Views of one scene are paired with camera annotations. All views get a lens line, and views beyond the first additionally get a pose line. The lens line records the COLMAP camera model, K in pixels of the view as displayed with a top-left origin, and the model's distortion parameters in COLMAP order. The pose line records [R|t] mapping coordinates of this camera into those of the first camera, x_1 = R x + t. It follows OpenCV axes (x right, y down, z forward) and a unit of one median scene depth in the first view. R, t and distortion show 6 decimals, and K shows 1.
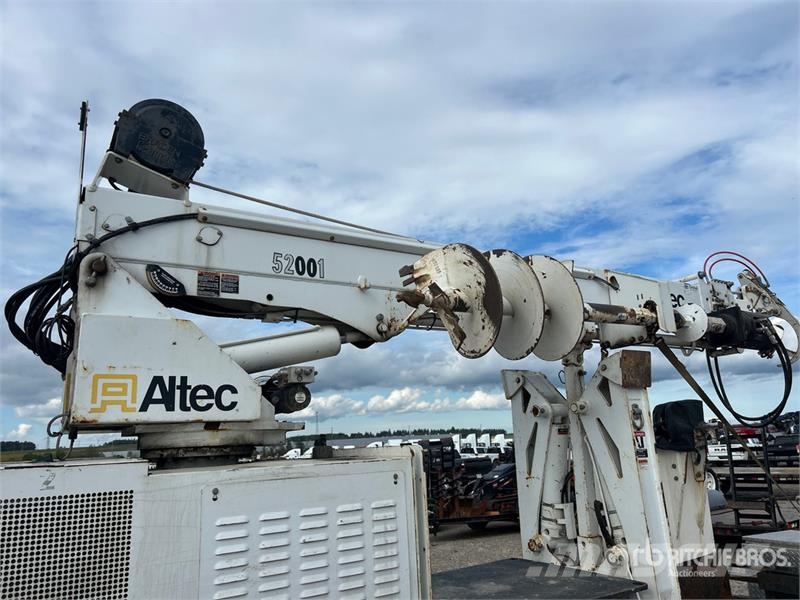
lens RADIAL K [[598.3, 0, 404.7], [0, 598.3, 300.7], [0, 0, 1]] dist [0.071194, -0.085874]
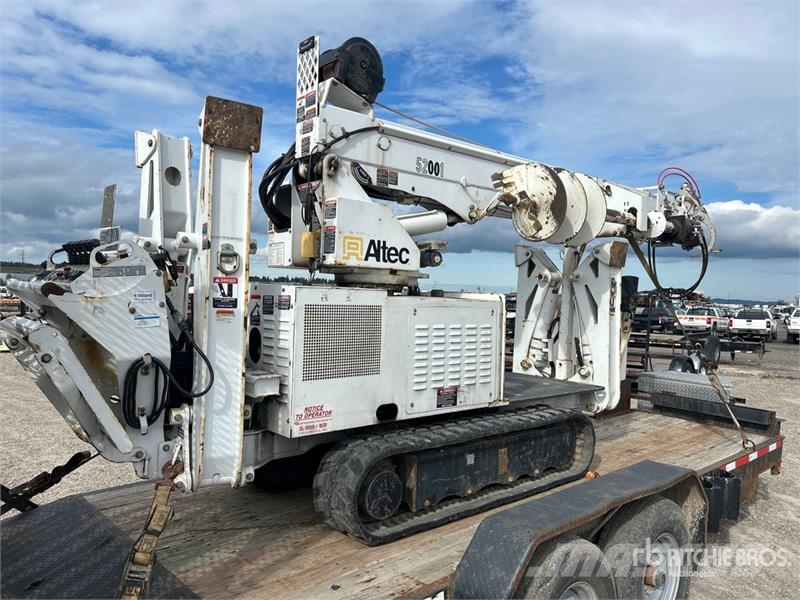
lens RADIAL K [[596.8, 0, 395.5], [0, 596.8, 298.5], [0, 0, 1]] dist [0.069664, -0.084017]
pose [[0.985109, 0.074408, 0.154998, -0.344198], [-0.109209, 0.967082, 0.229839, -0.056510], [-0.132794, -0.243343, 0.960807, -0.338500]]
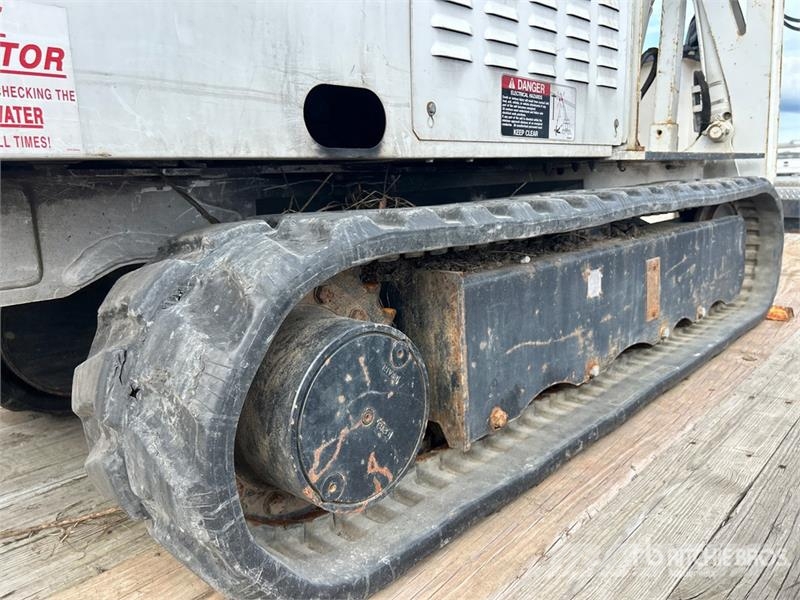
lens RADIAL K [[598.3, 0, 404.7], [0, 598.3, 300.7], [0, 0, 1]] dist [0.071194, -0.085874]
pose [[0.971743, -0.035533, 0.233352, -0.241637], [-0.065304, 0.909544, 0.410445, 0.281103], [-0.226828, -0.414086, 0.881522, 0.233424]]
